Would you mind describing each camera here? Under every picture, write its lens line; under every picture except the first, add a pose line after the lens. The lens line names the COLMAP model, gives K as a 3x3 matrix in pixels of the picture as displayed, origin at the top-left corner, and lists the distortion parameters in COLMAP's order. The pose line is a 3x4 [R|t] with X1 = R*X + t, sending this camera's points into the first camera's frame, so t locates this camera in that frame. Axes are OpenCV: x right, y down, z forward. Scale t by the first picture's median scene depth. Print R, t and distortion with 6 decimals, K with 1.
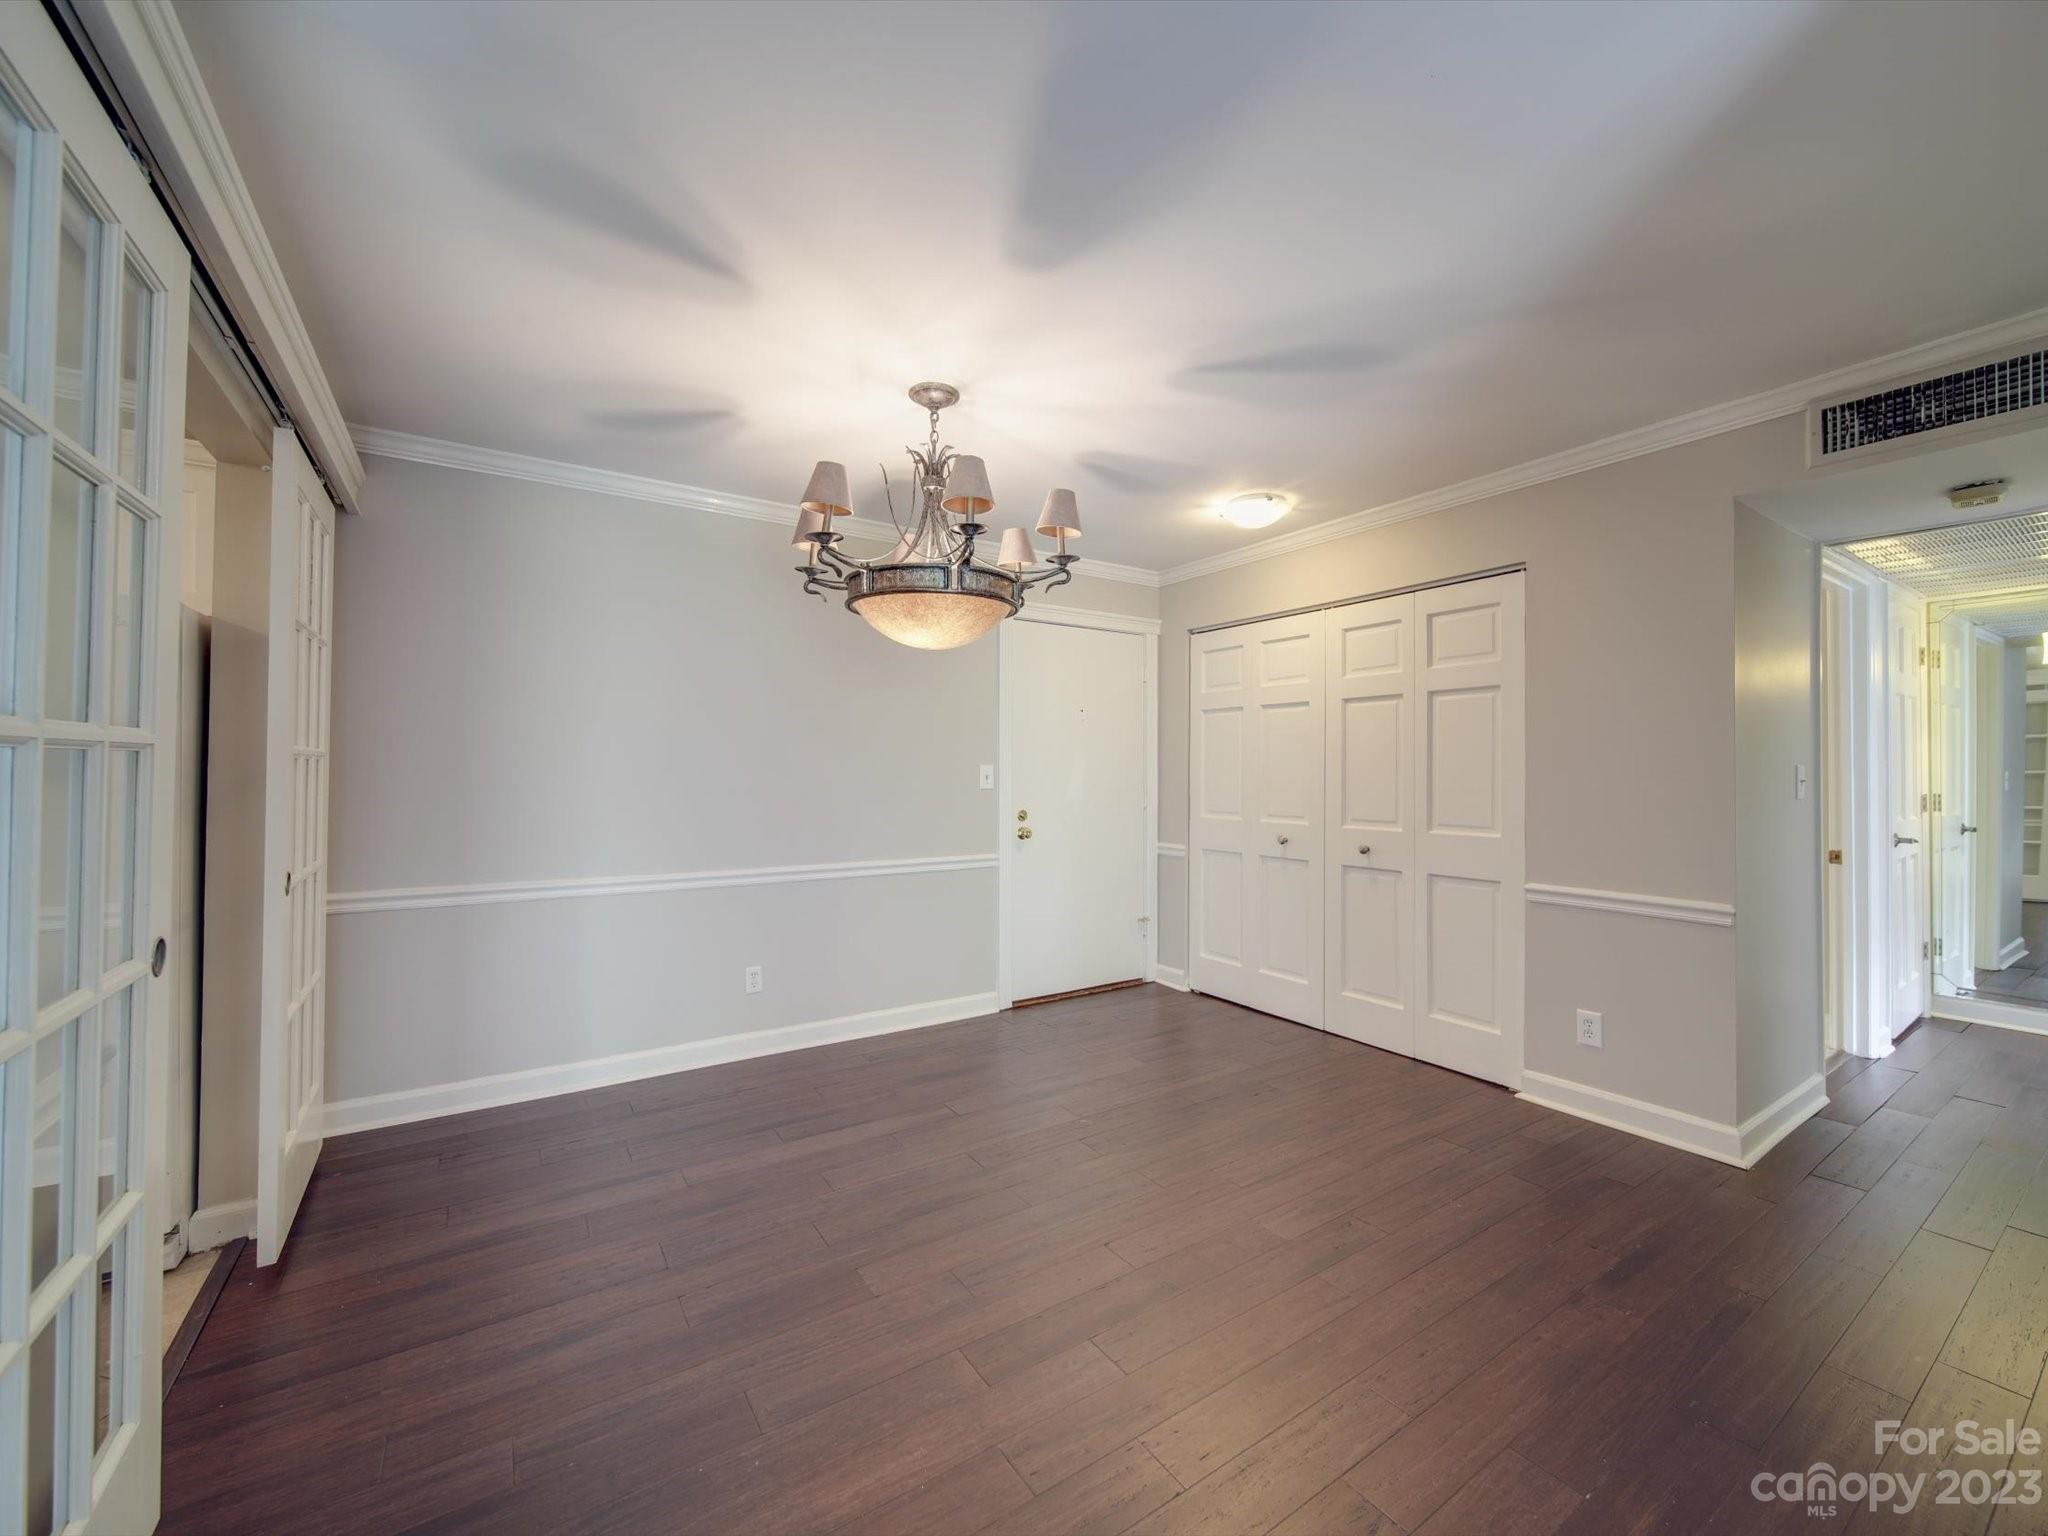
lens RADIAL K [[811.7, 0, 1030.8], [0, 811.7, 764.2], [0, 0, 1]] dist [-0.001110, -0.000905]
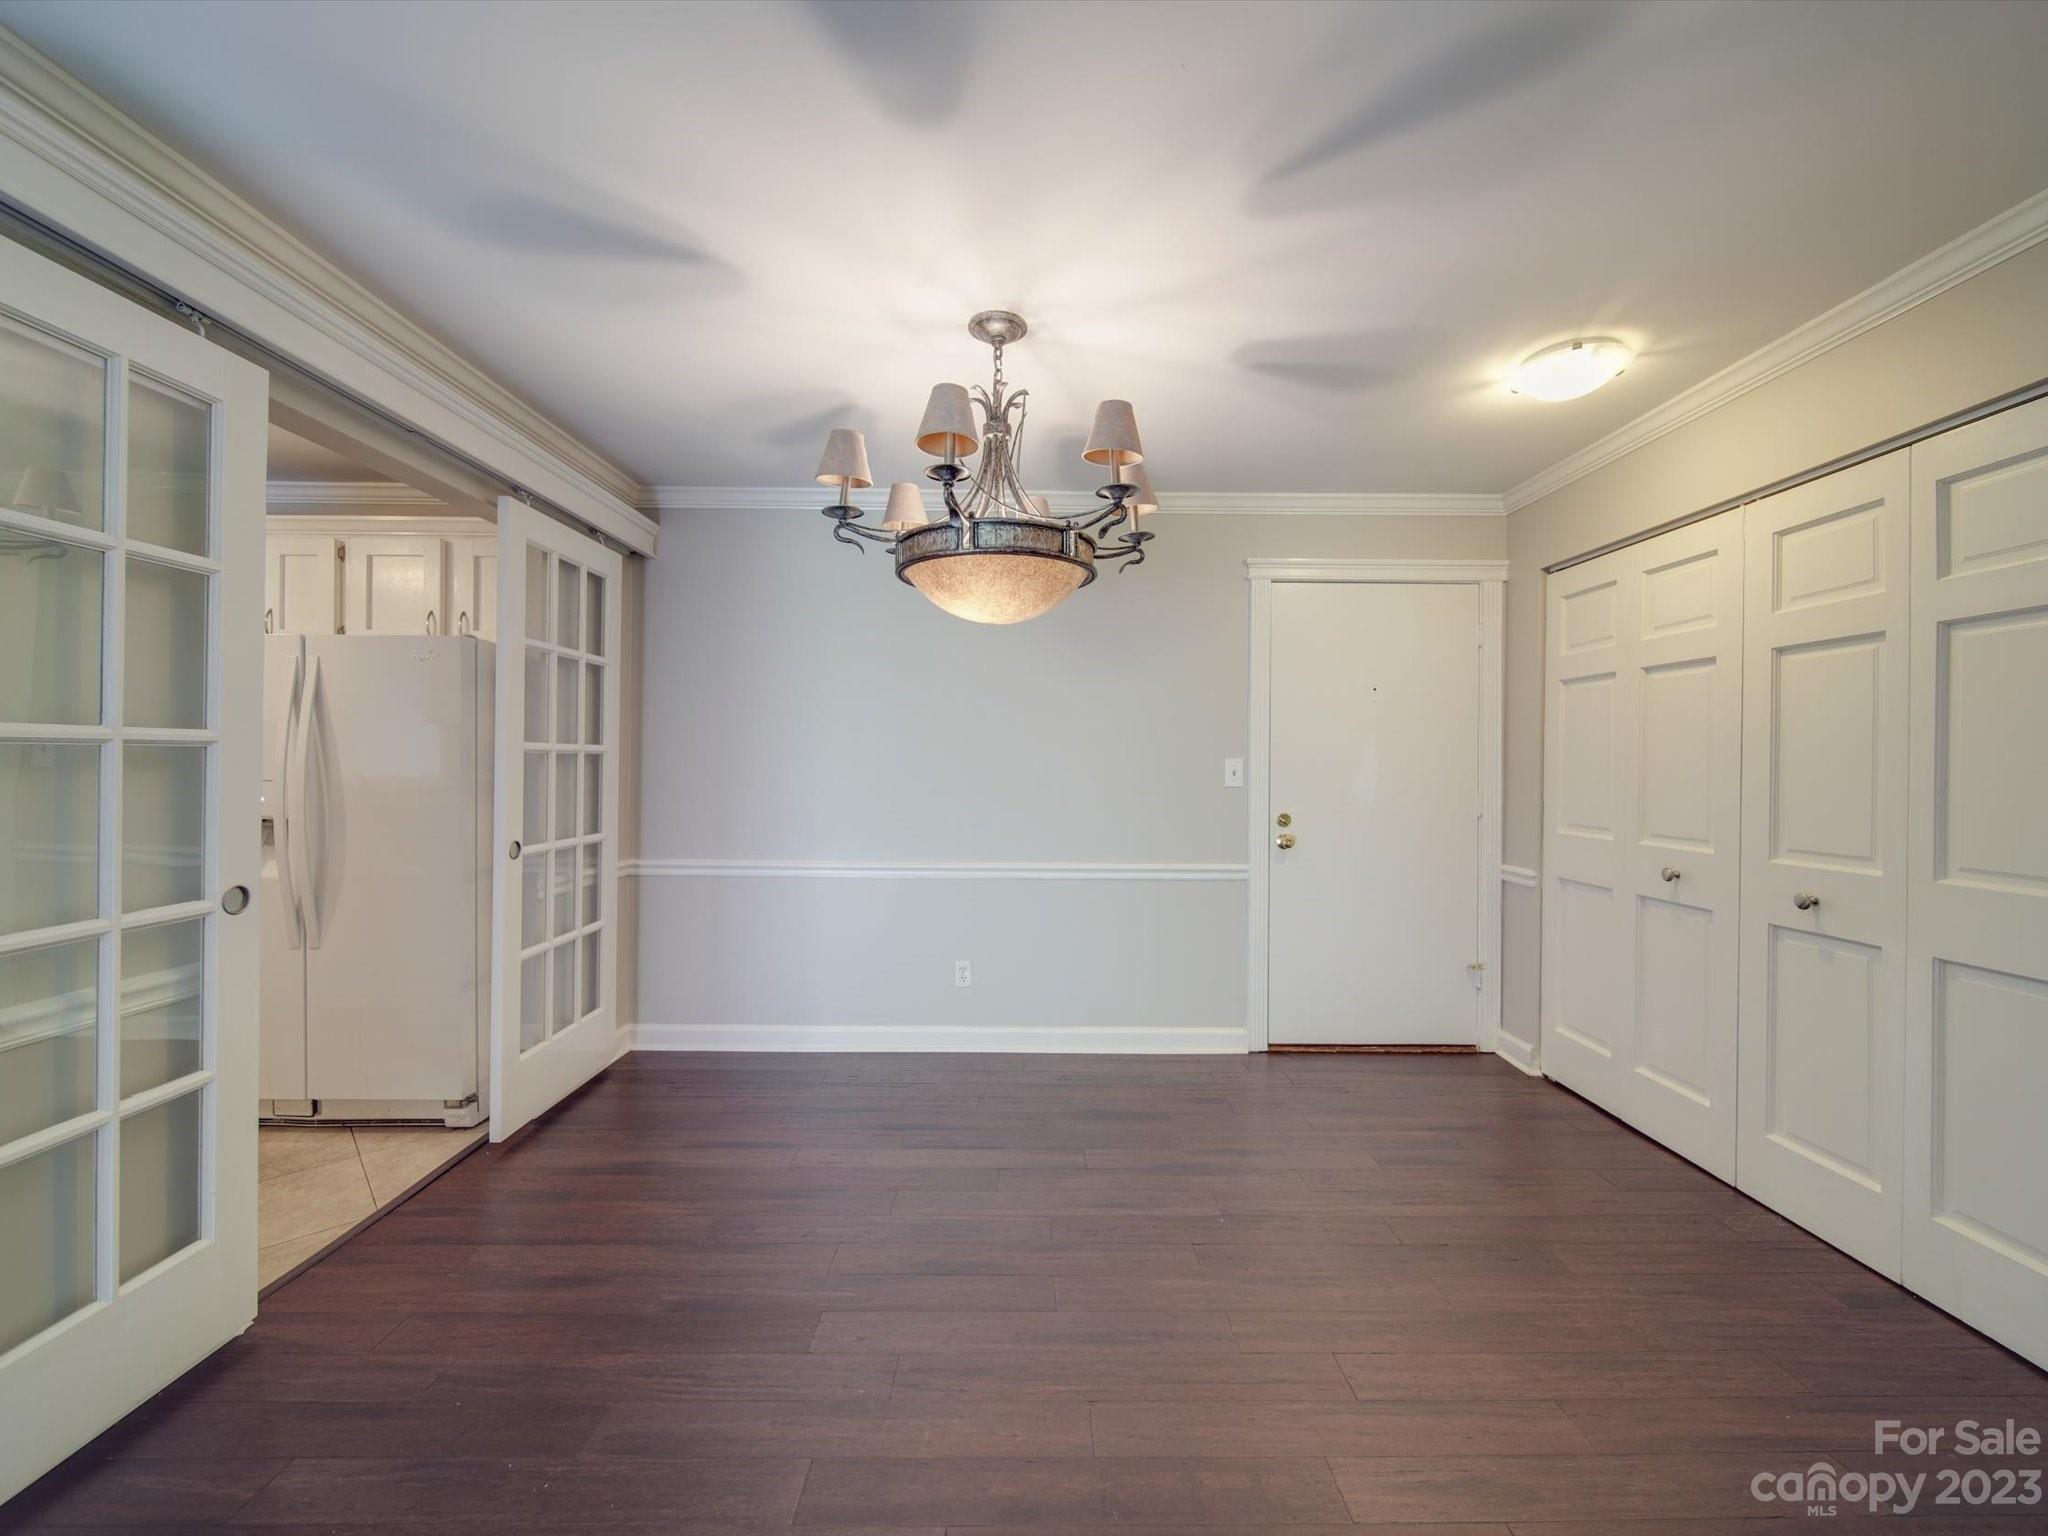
lens RADIAL K [[811.7, 0, 1030.8], [0, 811.7, 764.2], [0, 0, 1]] dist [-0.001110, -0.000905]
pose [[0.838311, 0.003415, -0.545182, 0.267519], [-0.000004, 0.999980, 0.006258, 0.001665], [0.545192, -0.005244, 0.838295, 0.208132]]
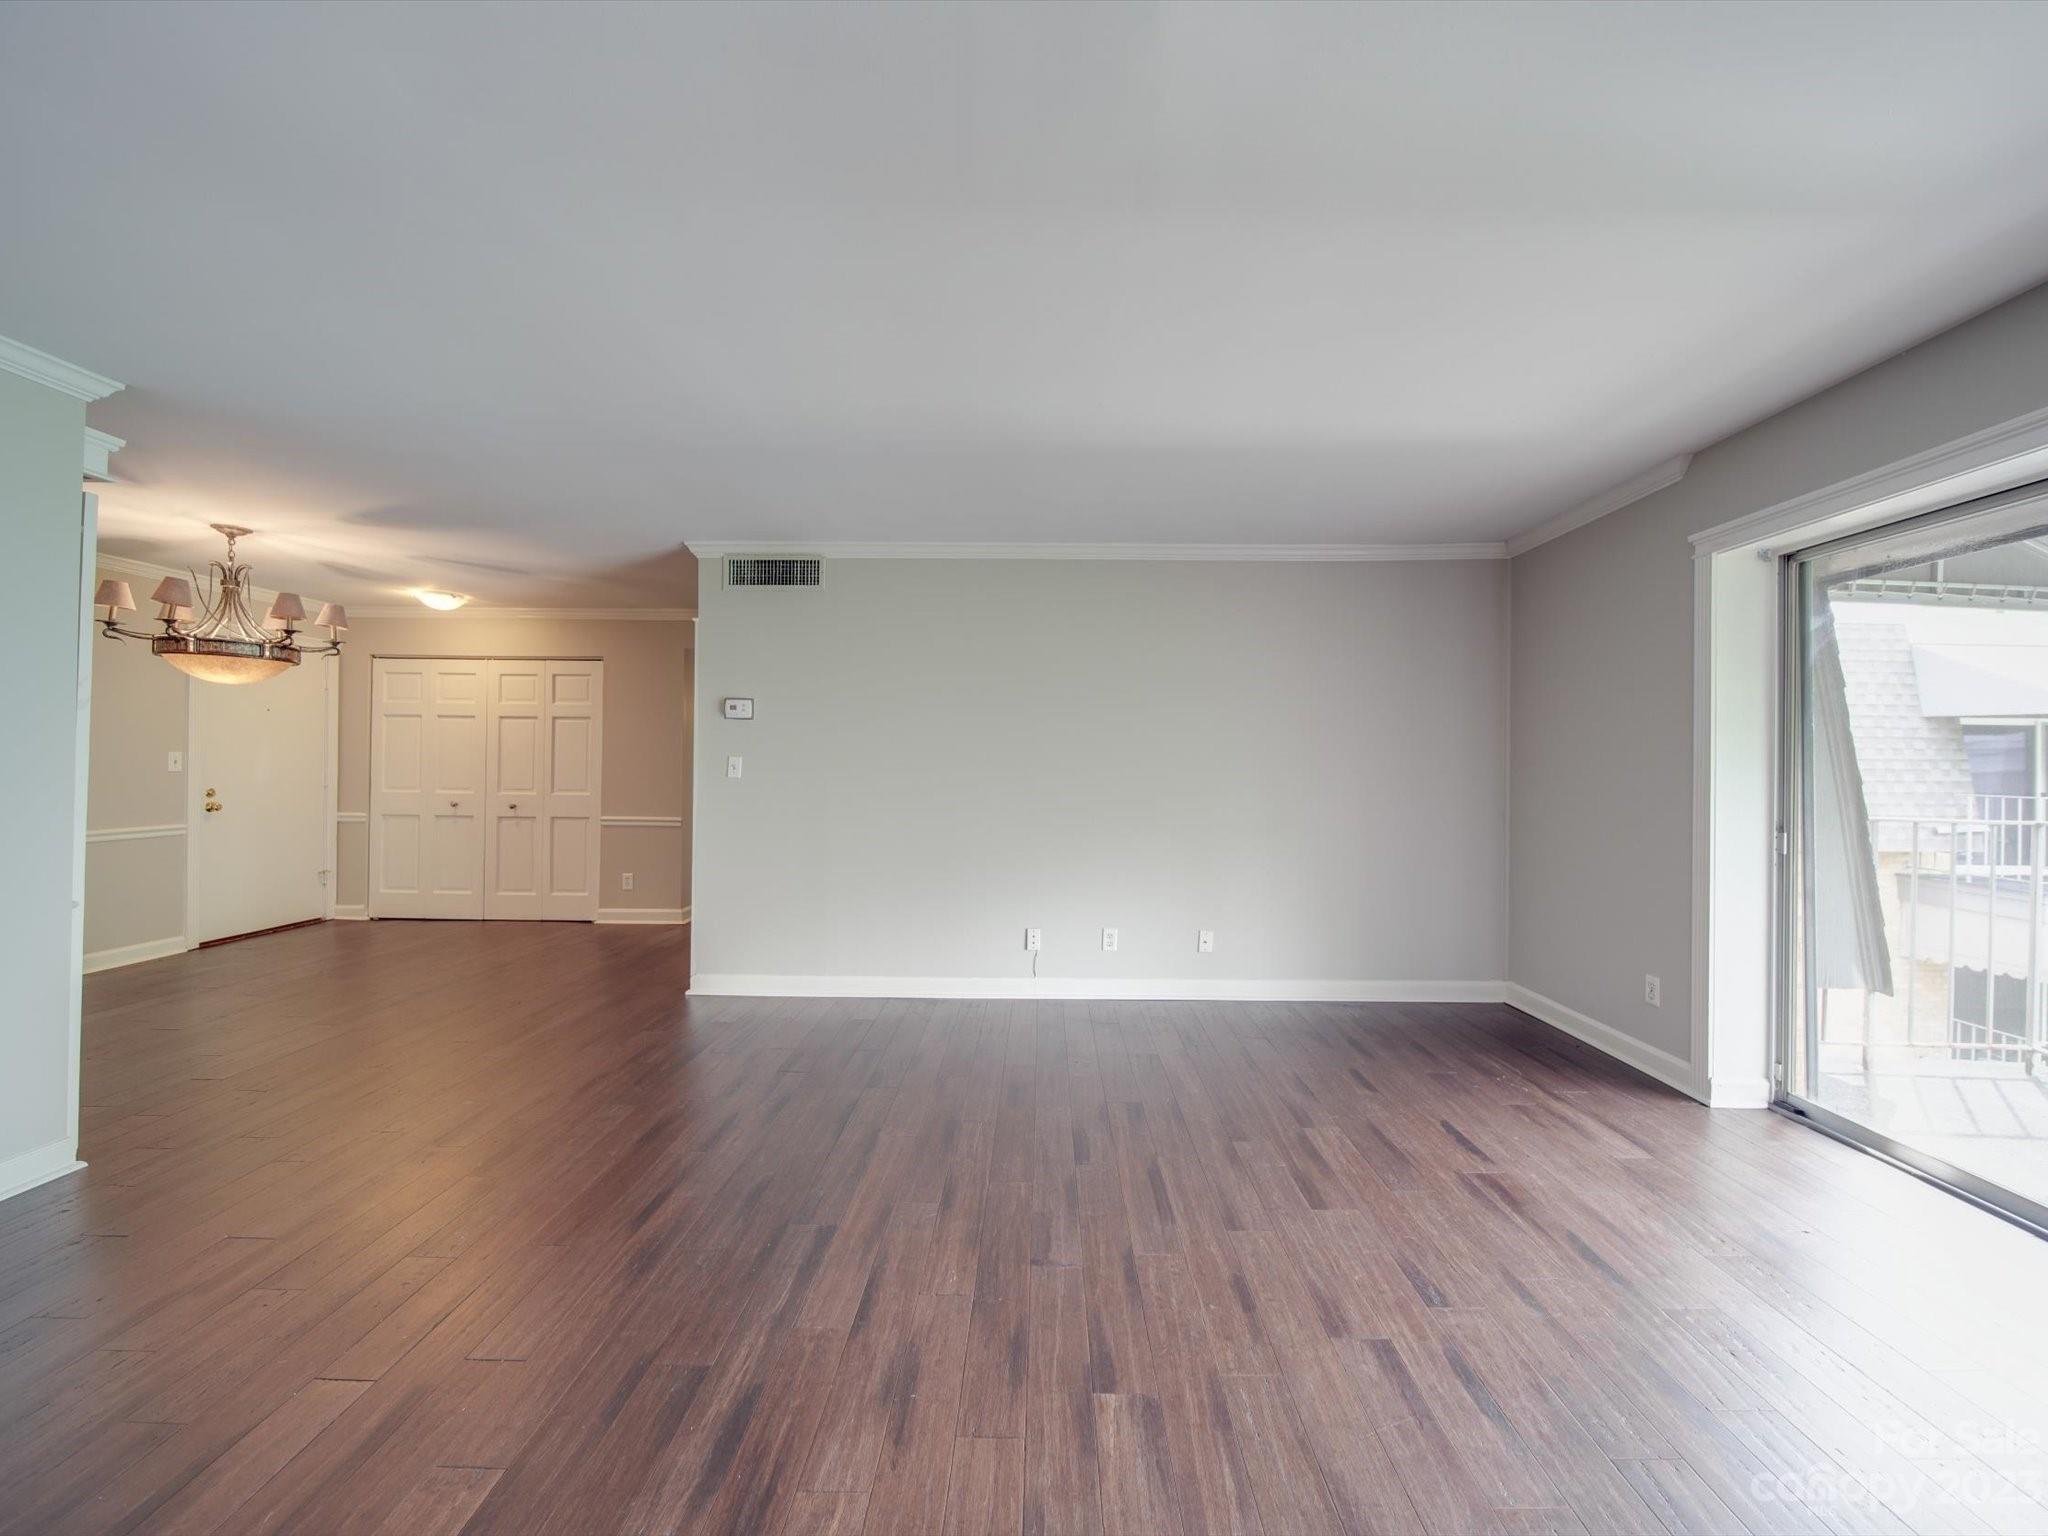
lens RADIAL K [[811.7, 0, 1030.8], [0, 811.7, 764.2], [0, 0, 1]] dist [-0.001110, -0.000905]
pose [[0.565957, 0.004125, 0.824424, -0.386802], [-0.019334, 0.999779, 0.008271, -0.018219], [-0.824208, -0.020620, 0.565912, -0.880310]]
